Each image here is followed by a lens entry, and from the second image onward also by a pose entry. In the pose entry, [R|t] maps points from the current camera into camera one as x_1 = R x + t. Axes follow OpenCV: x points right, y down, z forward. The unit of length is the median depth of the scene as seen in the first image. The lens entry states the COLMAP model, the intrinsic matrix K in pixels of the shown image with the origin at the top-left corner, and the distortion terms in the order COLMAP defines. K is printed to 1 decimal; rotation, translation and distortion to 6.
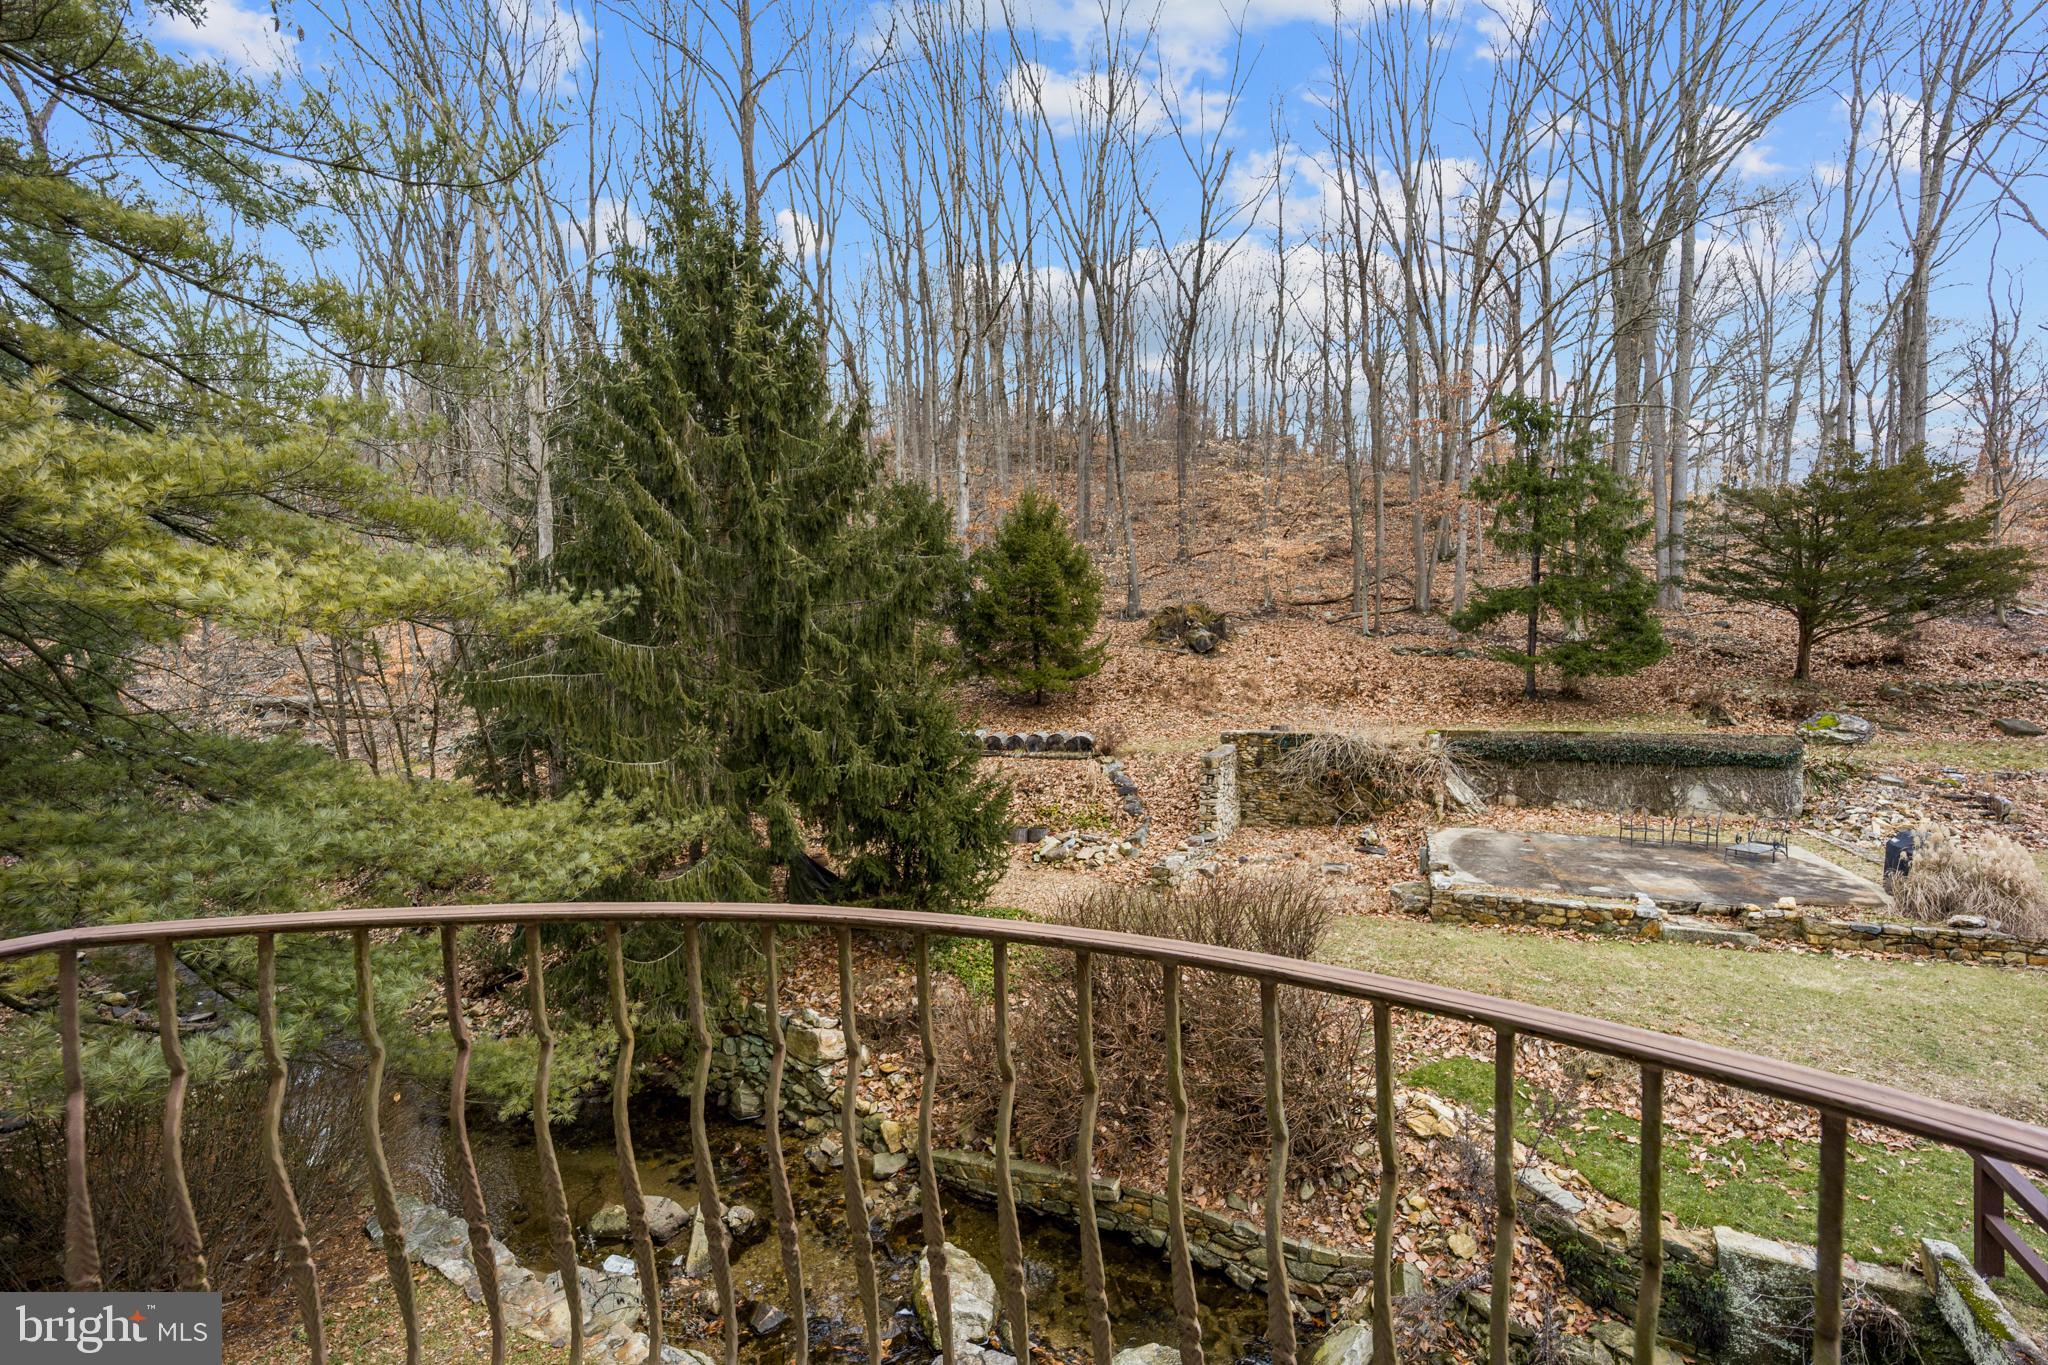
lens RADIAL K [[871.8, 0, 1026.3], [0, 871.8, 657.4], [0, 0, 1]] dist [-0.004439, -0.001552]
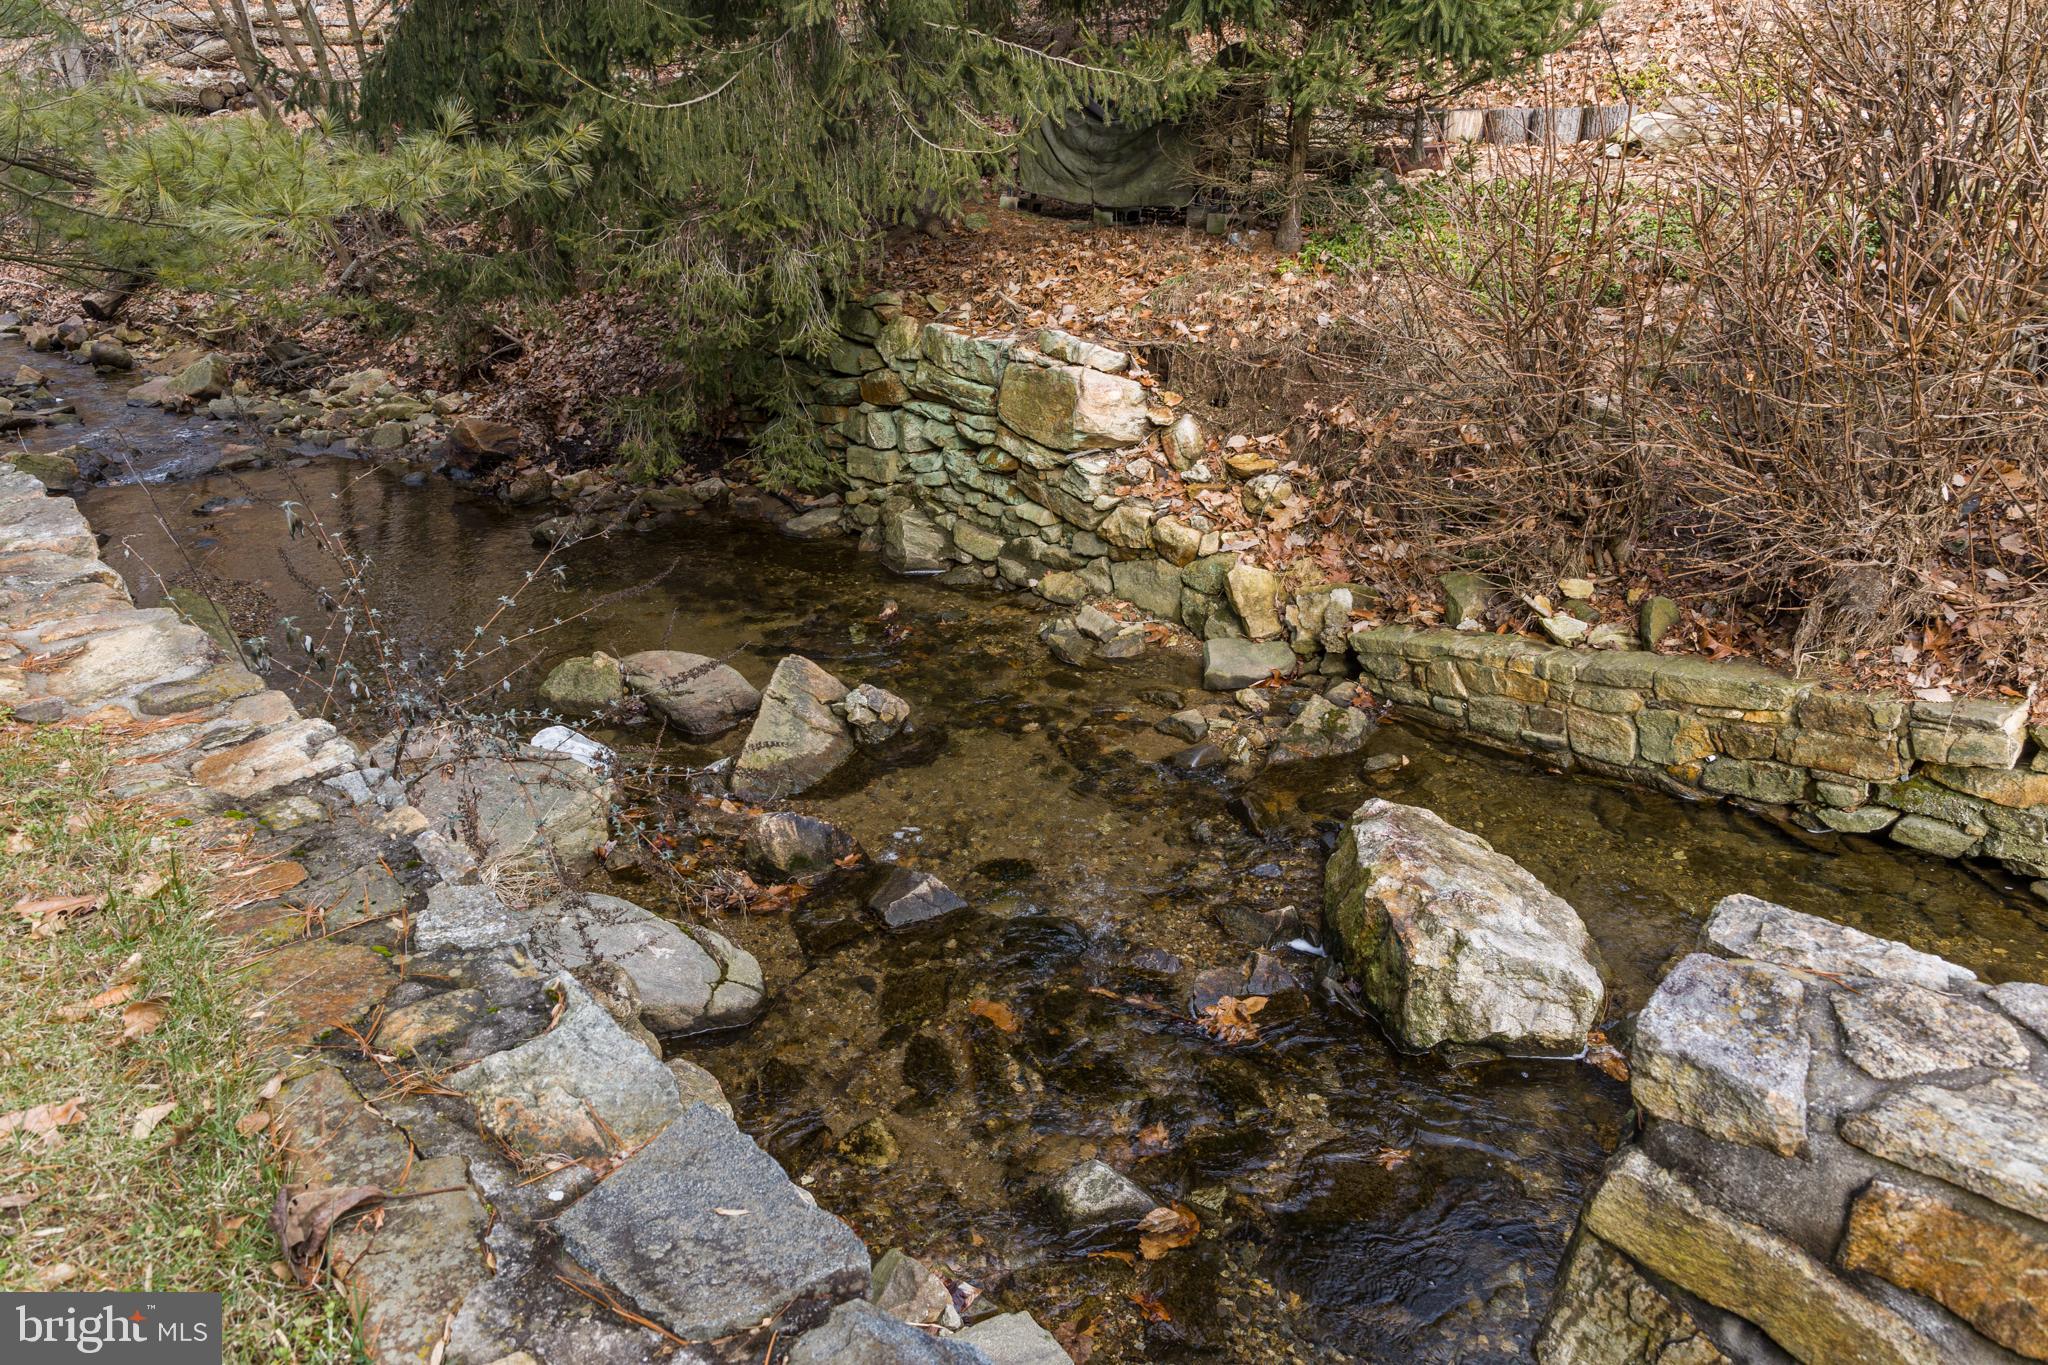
lens RADIAL K [[1400.5, 0, 1016.2], [0, 1400.5, 680.9], [0, 0, 1]] dist [0.003670, 0.003223]
pose [[0.957226, 0.100440, -0.271350, -0.079546], [0.005724, 0.931059, 0.364825, 0.335895], [0.289286, -0.350773, 0.890658, 0.381684]]
